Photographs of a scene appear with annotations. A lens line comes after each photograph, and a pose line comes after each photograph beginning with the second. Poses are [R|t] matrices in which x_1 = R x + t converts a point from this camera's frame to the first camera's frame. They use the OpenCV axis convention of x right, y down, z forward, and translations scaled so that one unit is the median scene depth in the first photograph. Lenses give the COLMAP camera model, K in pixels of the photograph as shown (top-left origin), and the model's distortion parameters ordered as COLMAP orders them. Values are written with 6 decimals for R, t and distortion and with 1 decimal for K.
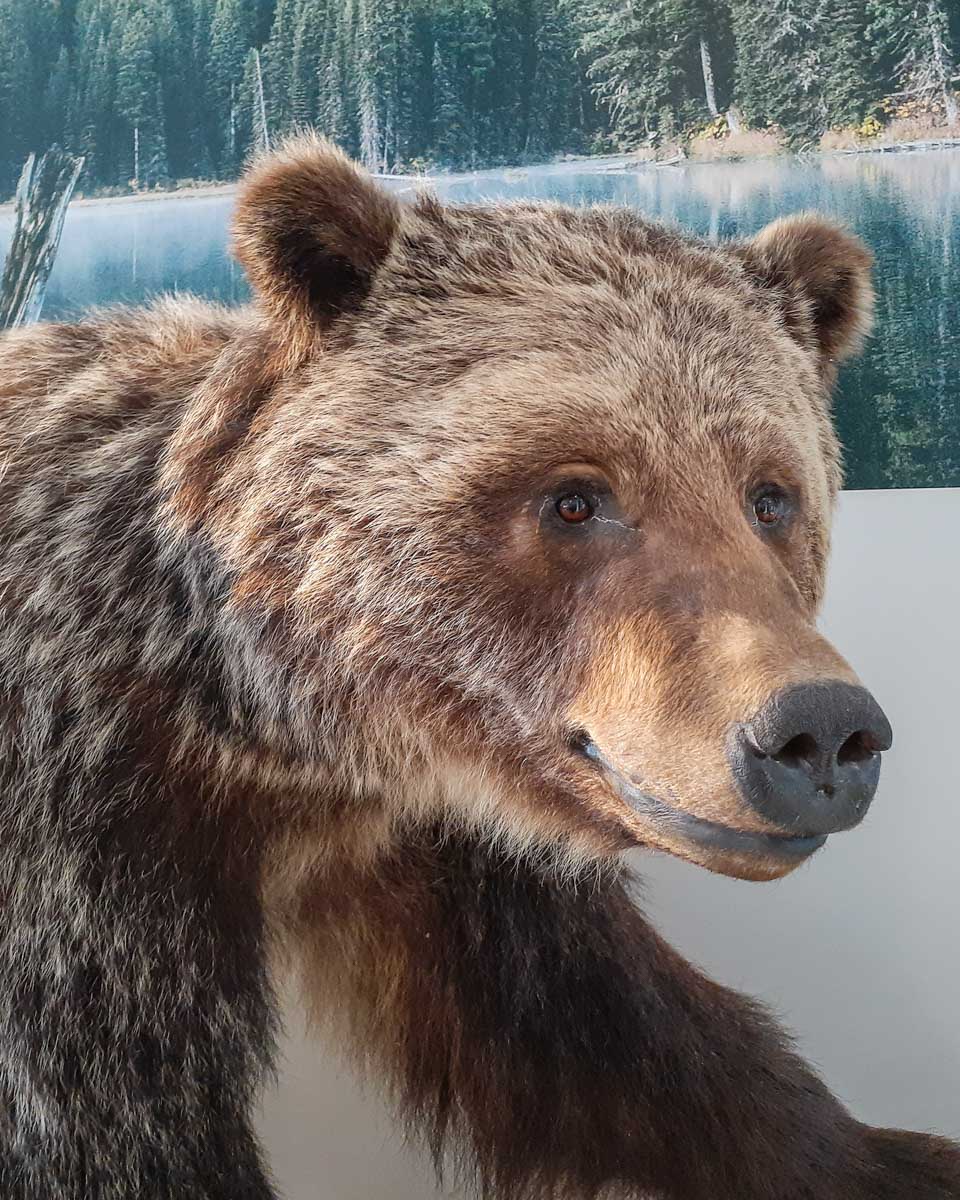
lens RADIAL K [[1425.2, 0, 479.8], [0, 1425.2, 599.3], [0, 0, 1]] dist [-0.019765, 0.000000]
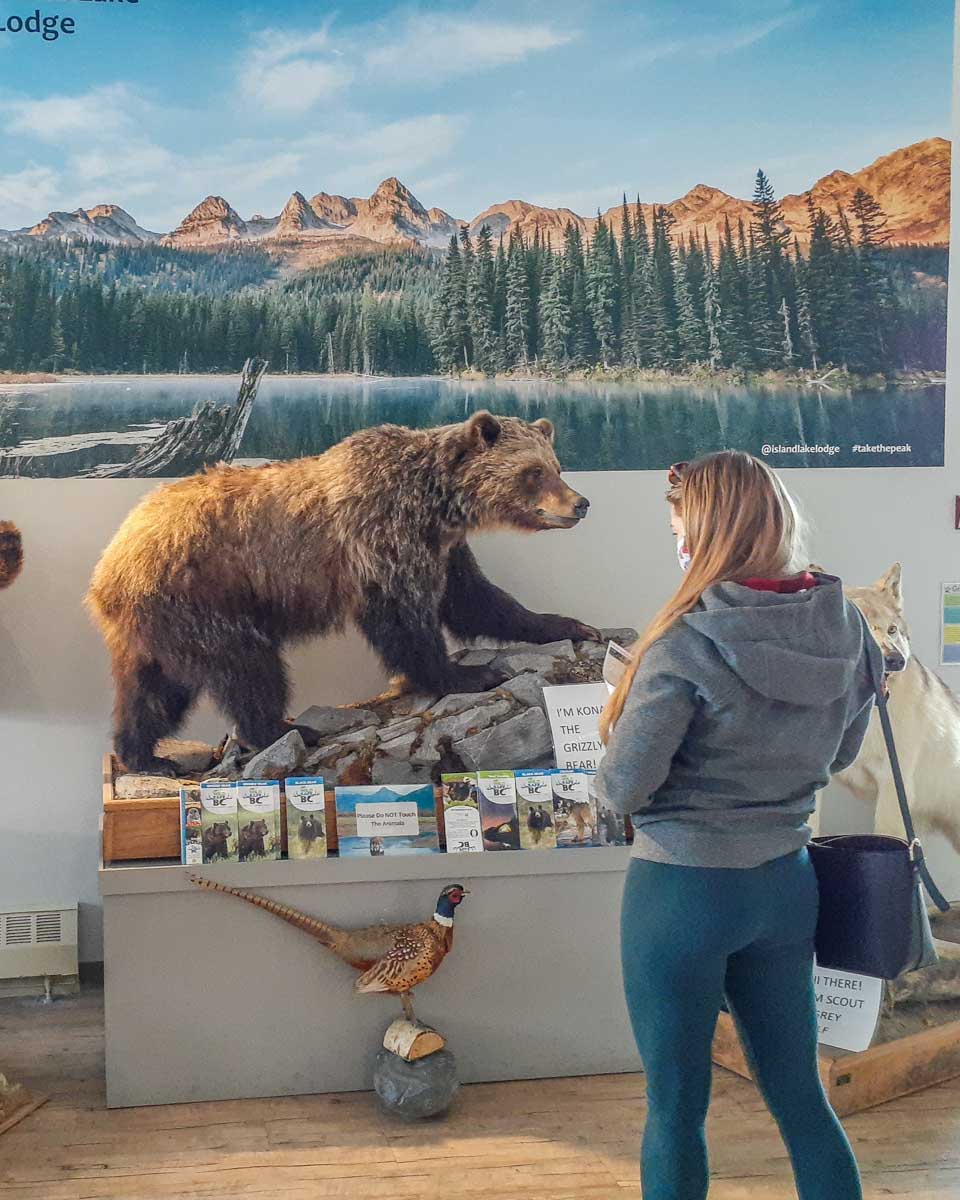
lens RADIAL K [[1425.2, 0, 479.8], [0, 1425.2, 599.0], [0, 0, 1]] dist [-0.019765, 0.000000]
pose [[0.872200, -0.028235, 0.488333, -1.547503], [0.027194, 0.999588, 0.009225, 0.200763], [-0.488392, 0.005233, 0.872609, -2.087442]]
